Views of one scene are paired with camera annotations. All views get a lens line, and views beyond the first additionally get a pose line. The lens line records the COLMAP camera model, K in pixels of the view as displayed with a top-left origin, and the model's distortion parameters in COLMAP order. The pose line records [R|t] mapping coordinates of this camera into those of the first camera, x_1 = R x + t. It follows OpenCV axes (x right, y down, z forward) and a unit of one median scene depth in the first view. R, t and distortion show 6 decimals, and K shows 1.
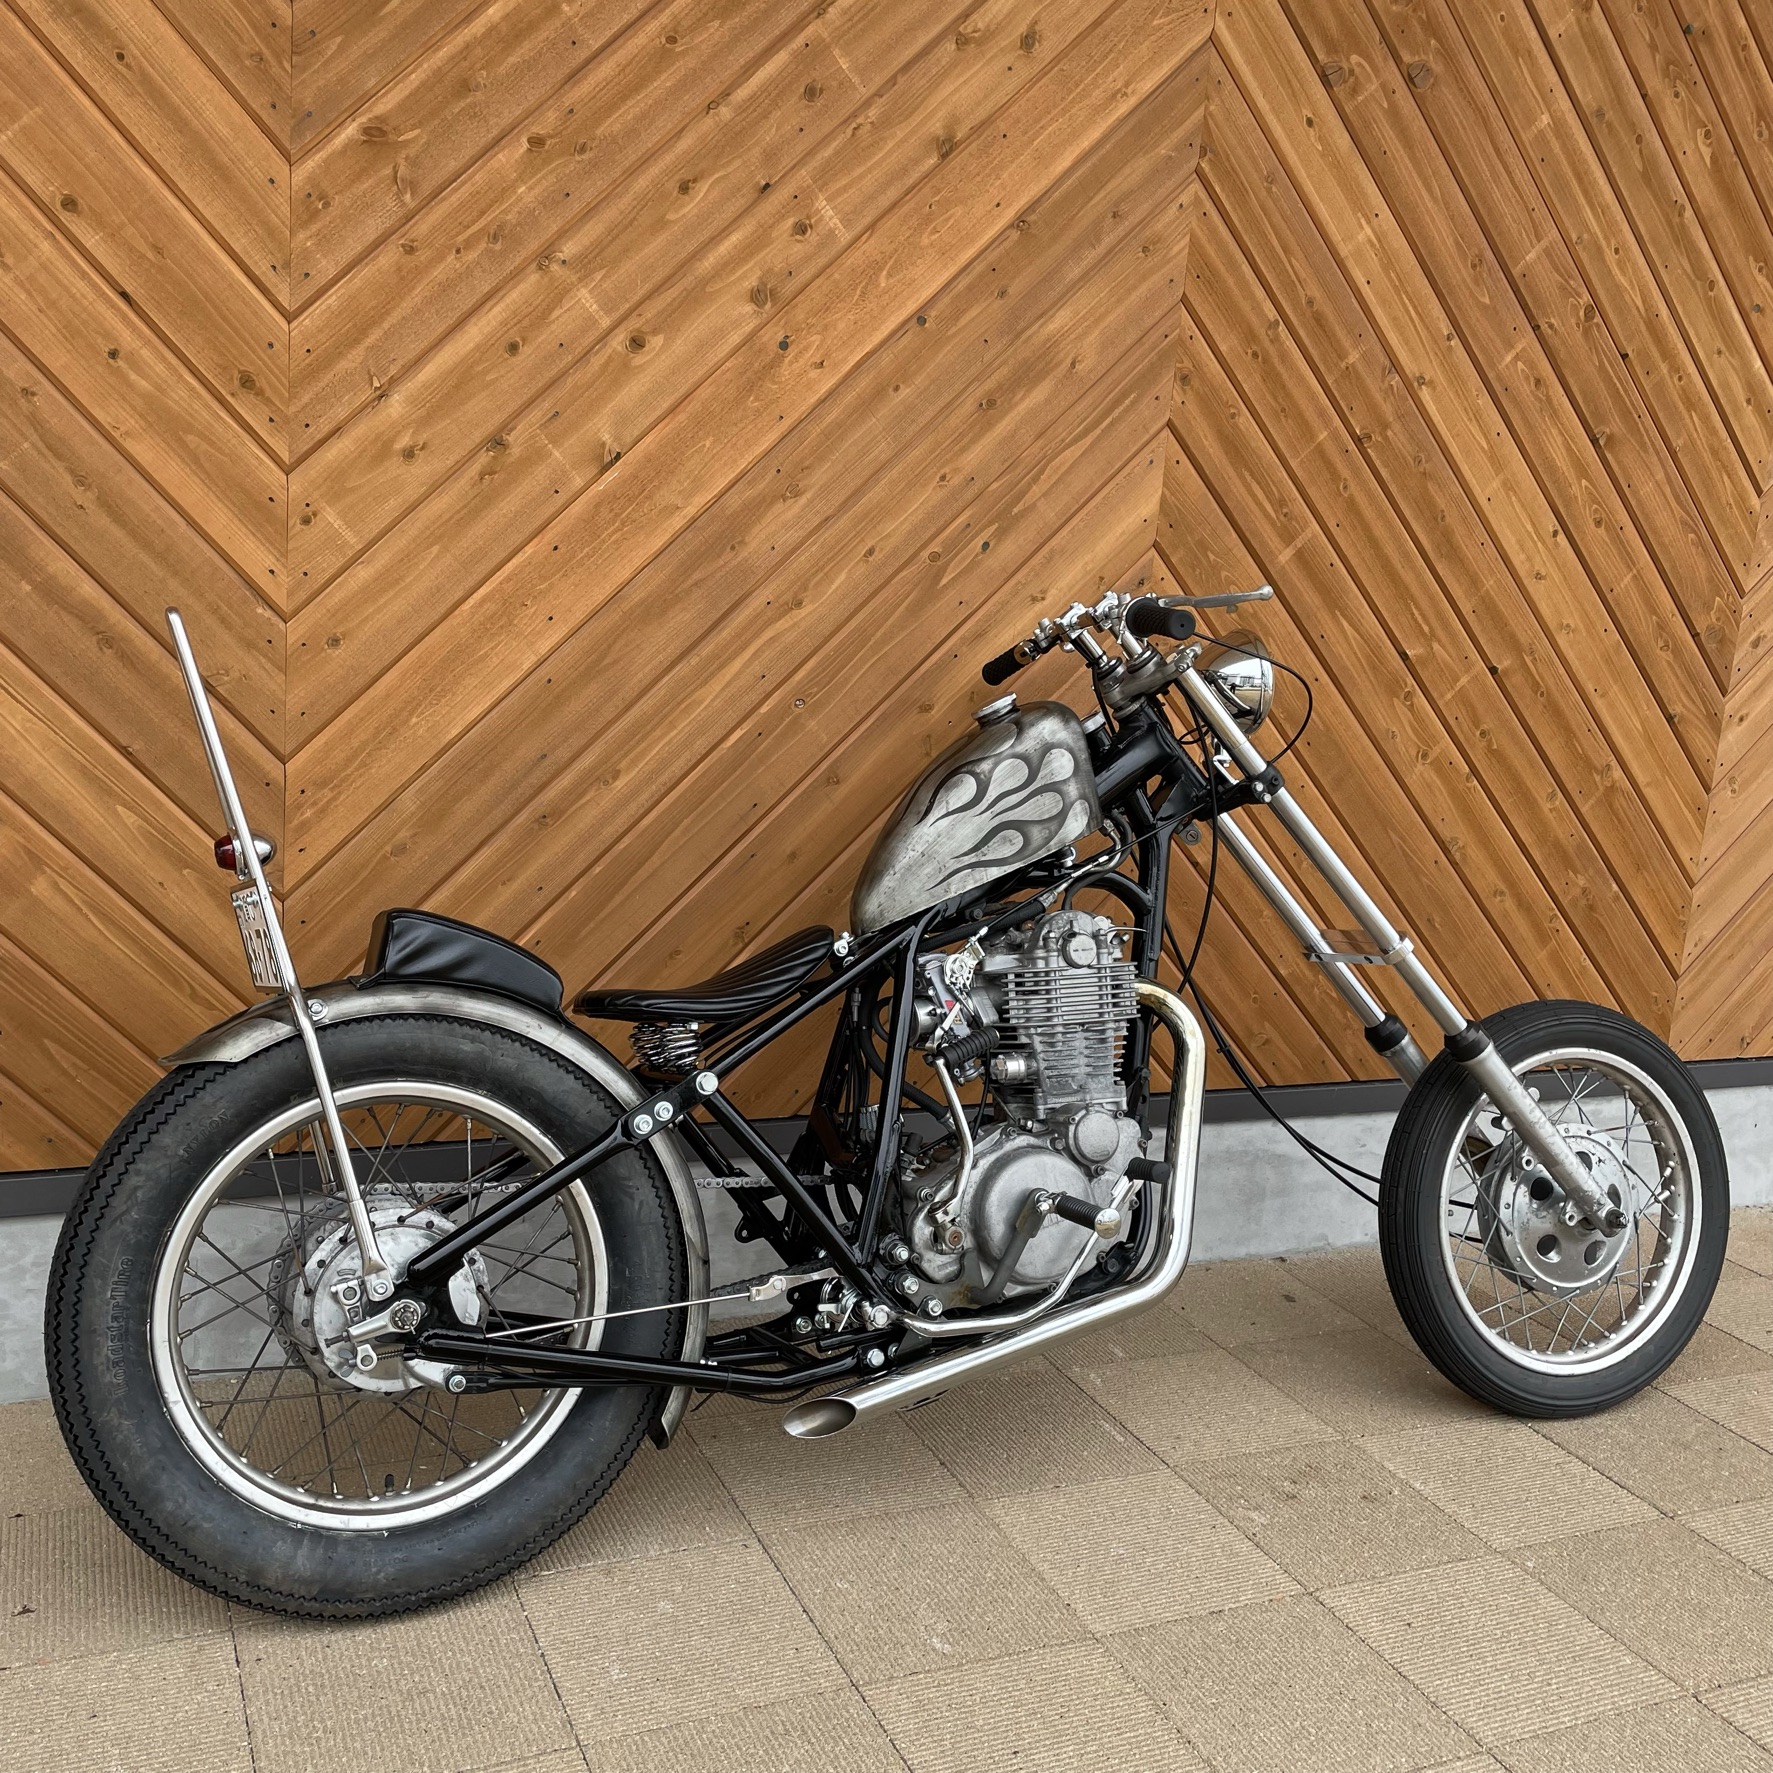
lens RADIAL K [[1738.5, 0, 886.5], [0, 1738.5, 886.5], [0, 0, 1]] dist [0.092436, -0.124685]
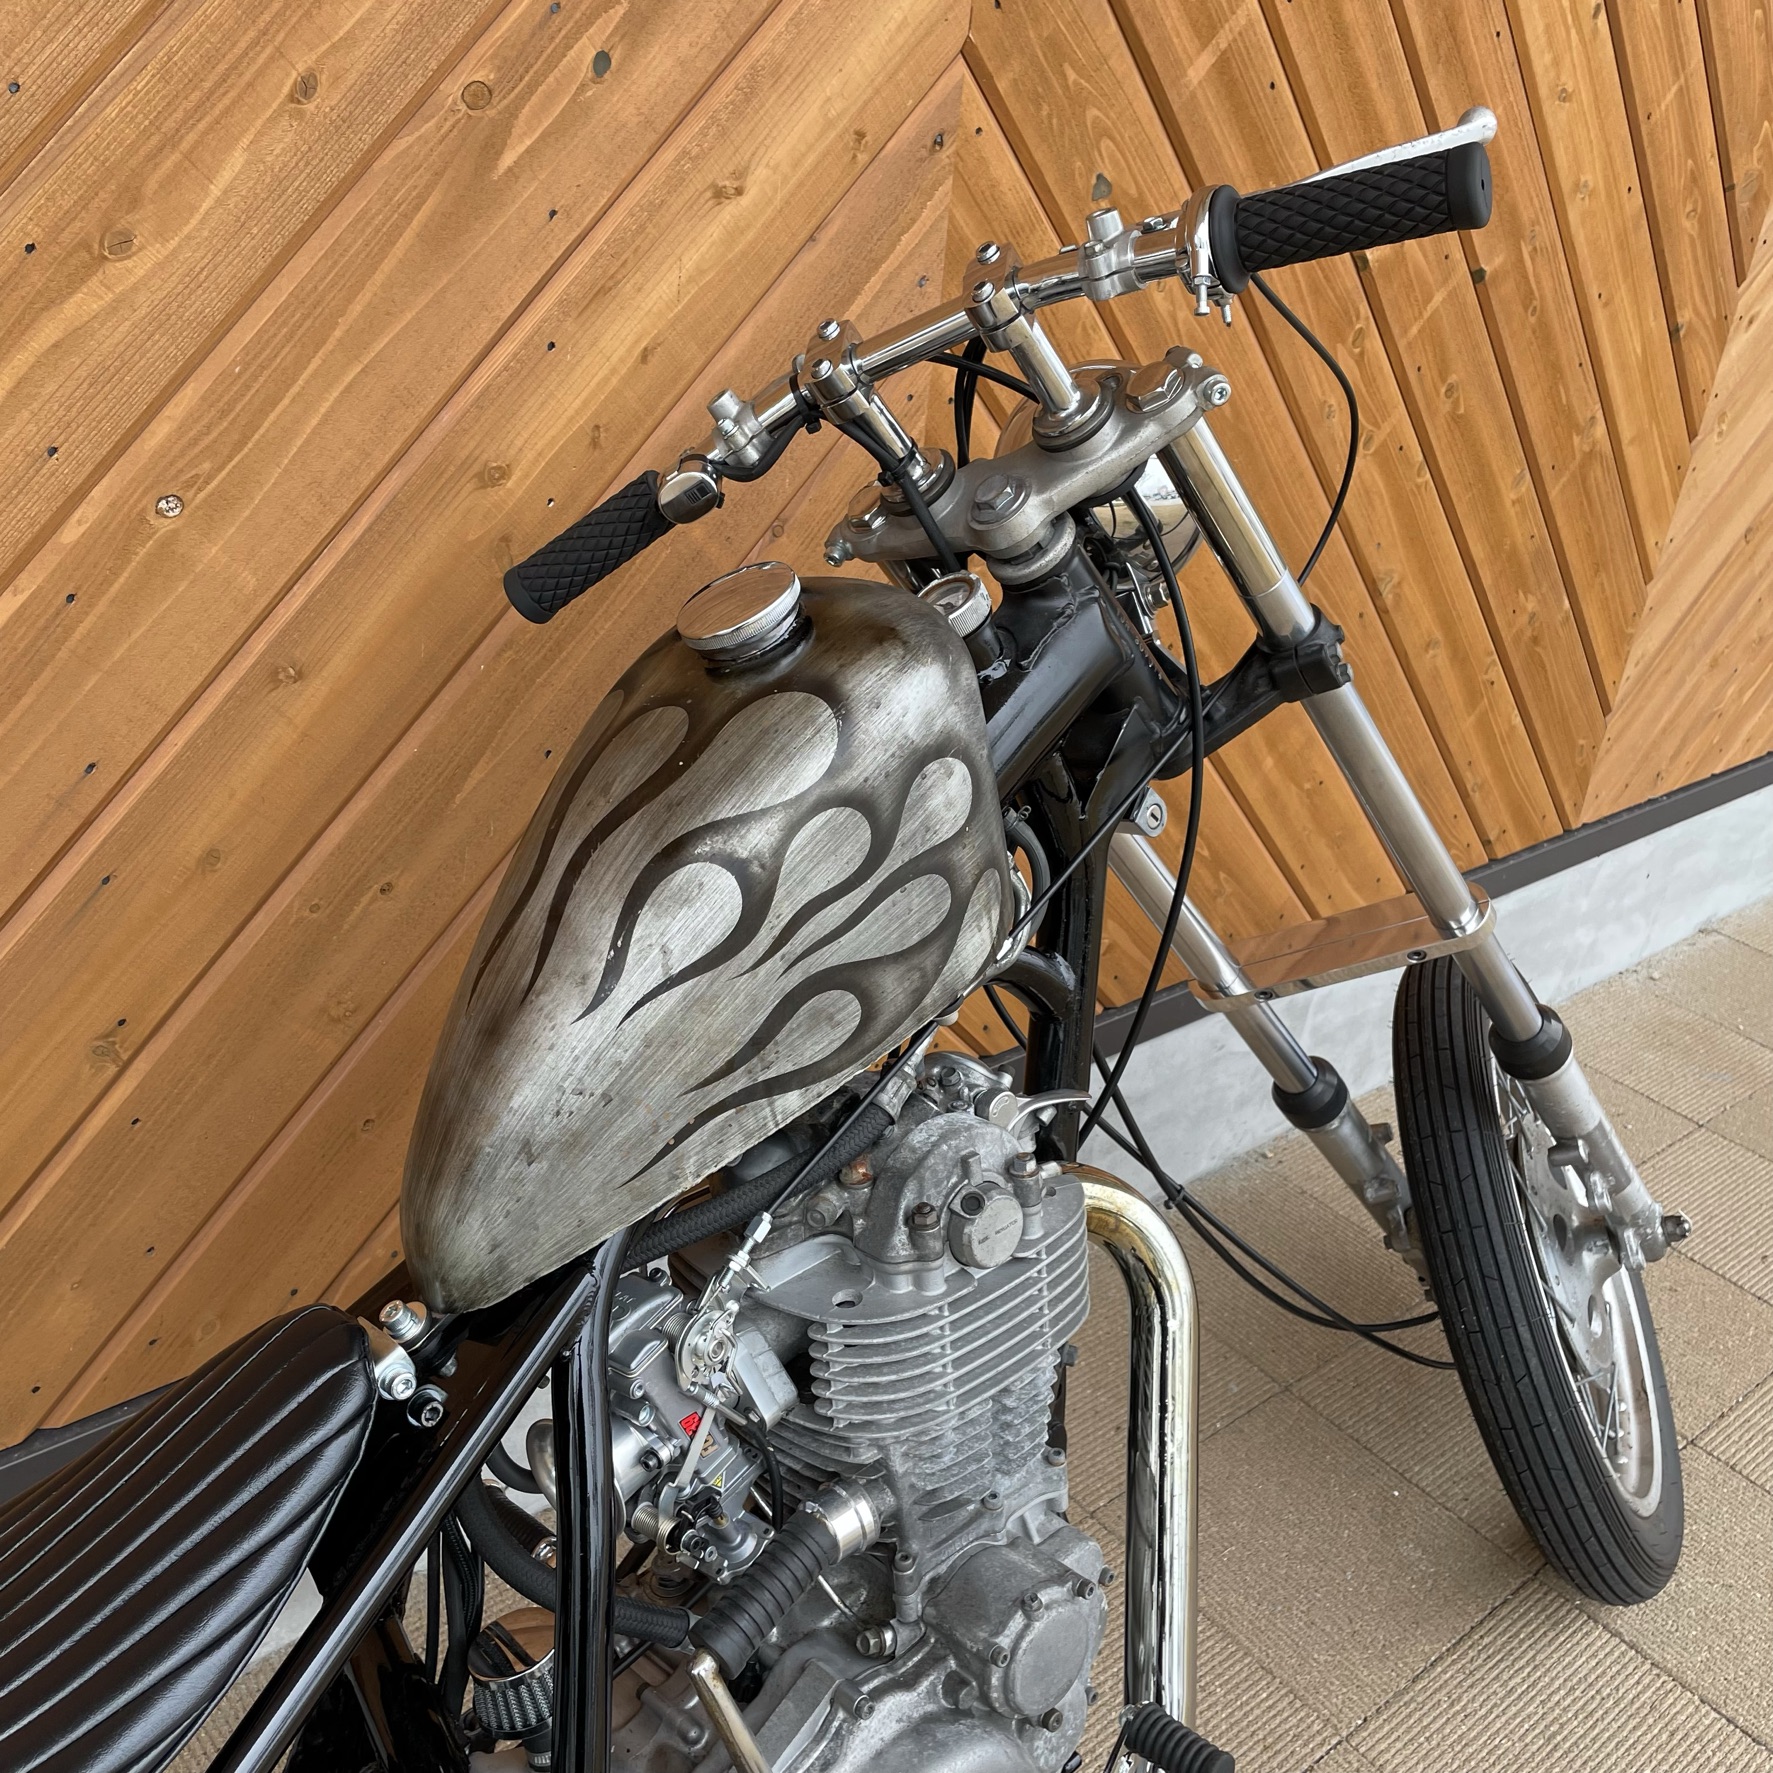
lens RADIAL K [[1764.2, 0, 890.4], [0, 1764.2, 877.7], [0, 0, 1]] dist [0.080199, -0.103808]
pose [[0.960831, -0.112369, 0.253333, -0.005316], [0.032220, 0.953205, 0.300604, -0.147560], [-0.275257, -0.280667, 0.919489, 0.588852]]
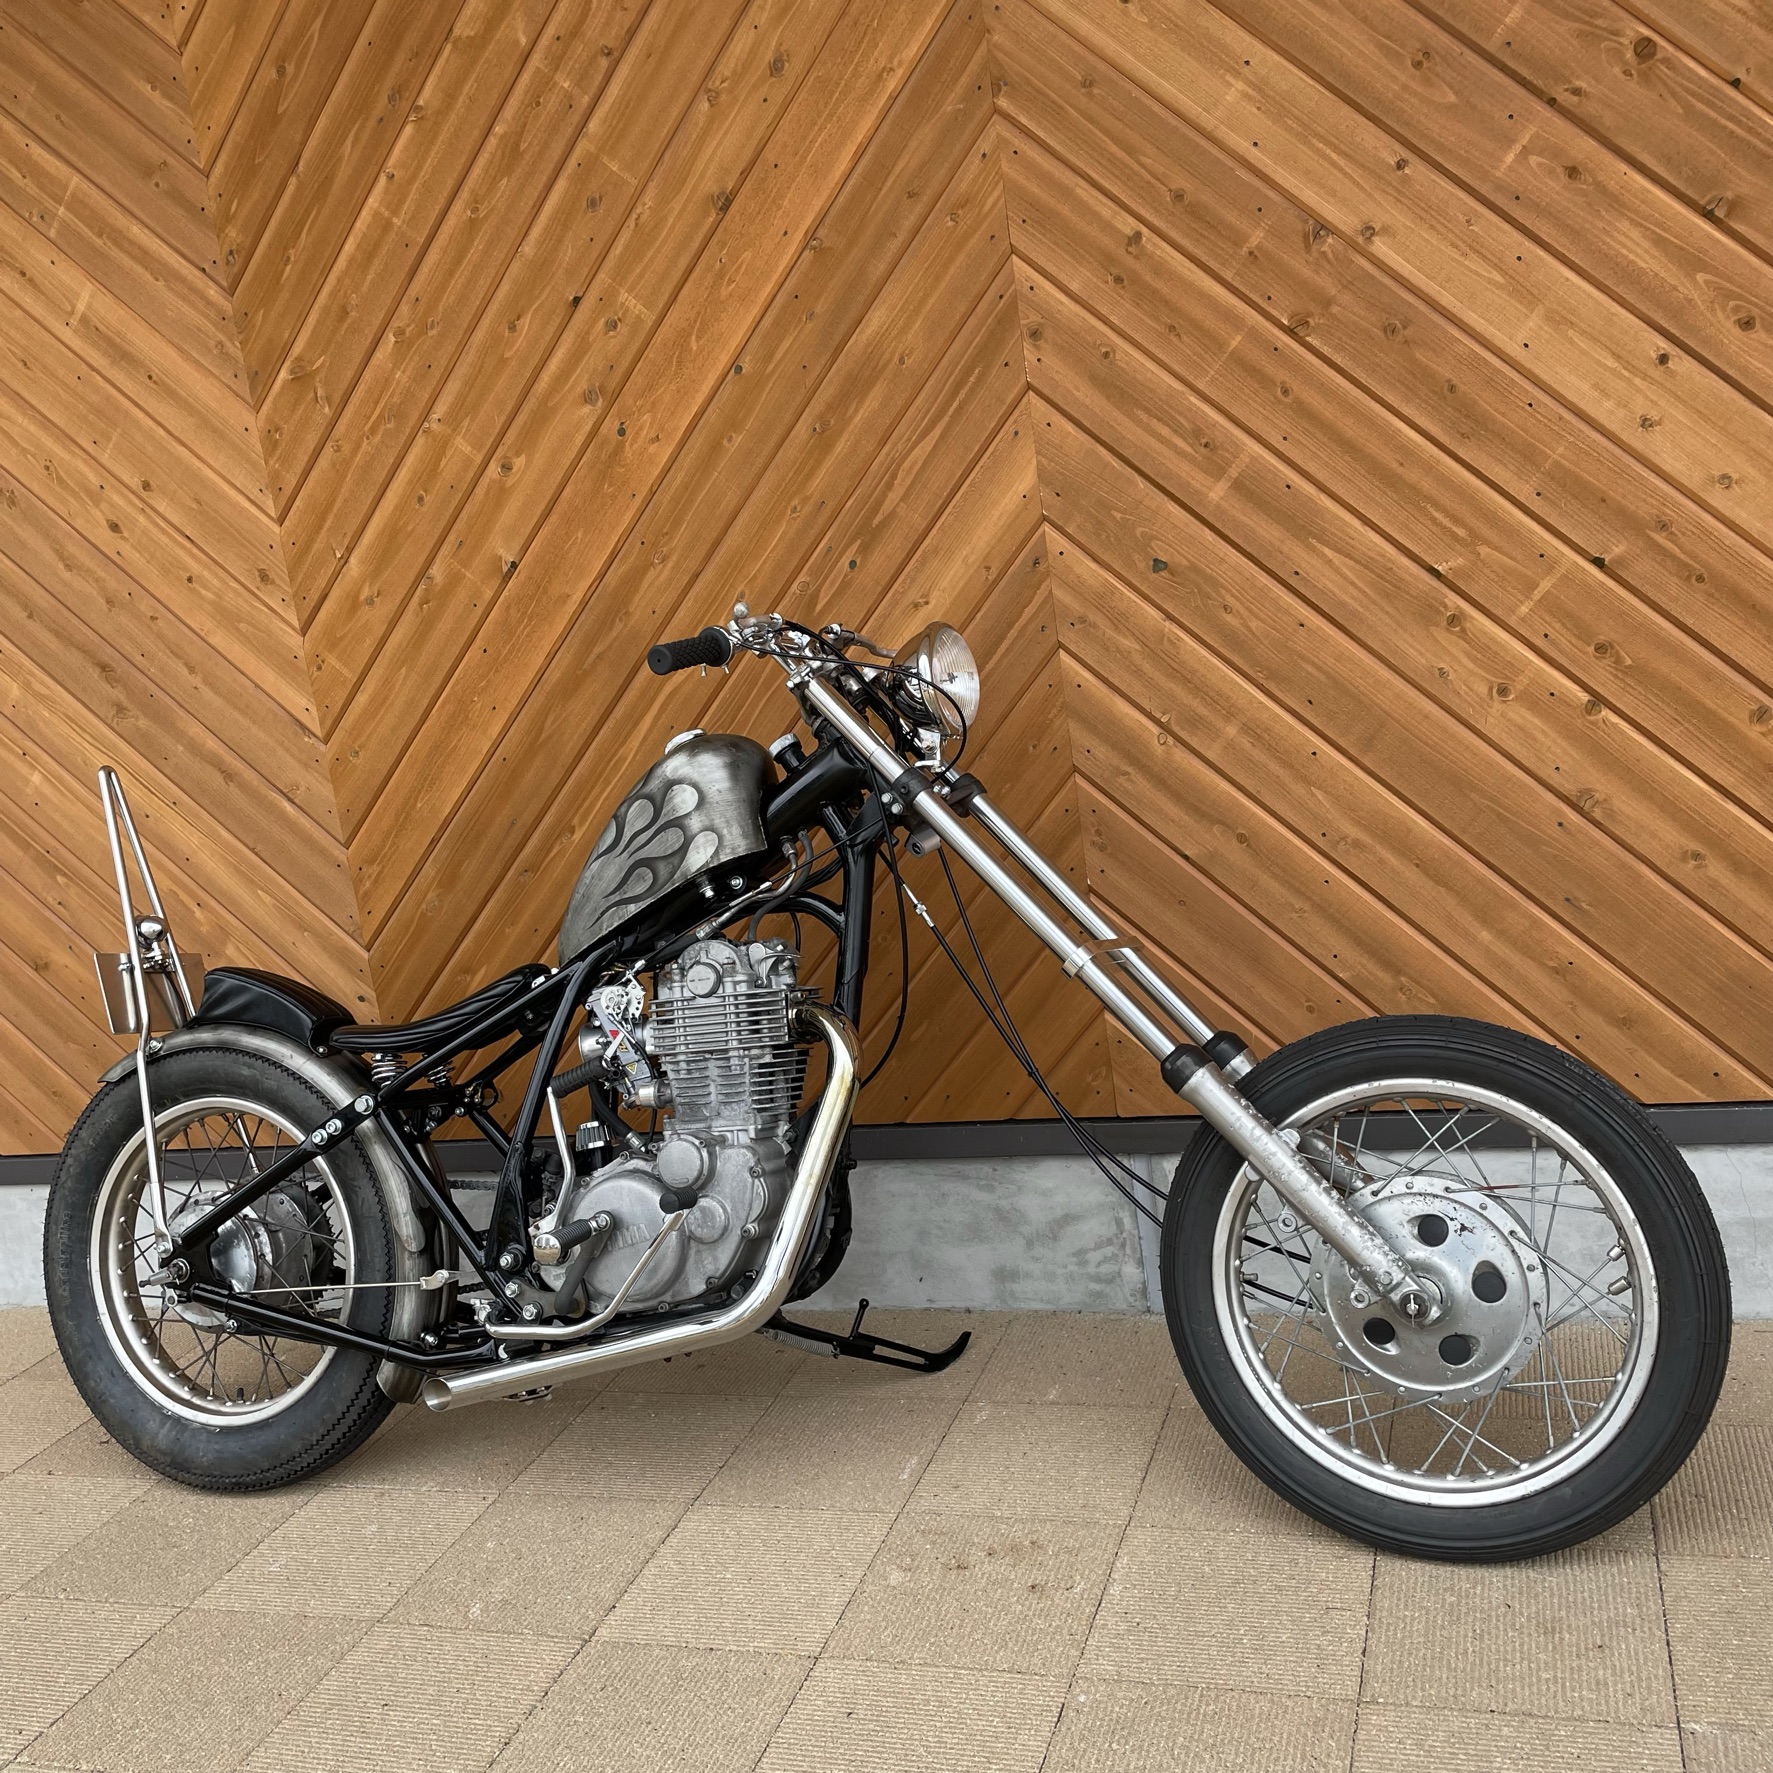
lens RADIAL K [[1738.5, 0, 886.5], [0, 1738.5, 886.5], [0, 0, 1]] dist [0.092436, -0.124685]
pose [[0.711040, -0.056461, -0.700881, 0.813484], [0.070464, 0.997475, -0.008869, -0.001162], [0.699612, -0.043081, 0.713223, 0.315131]]
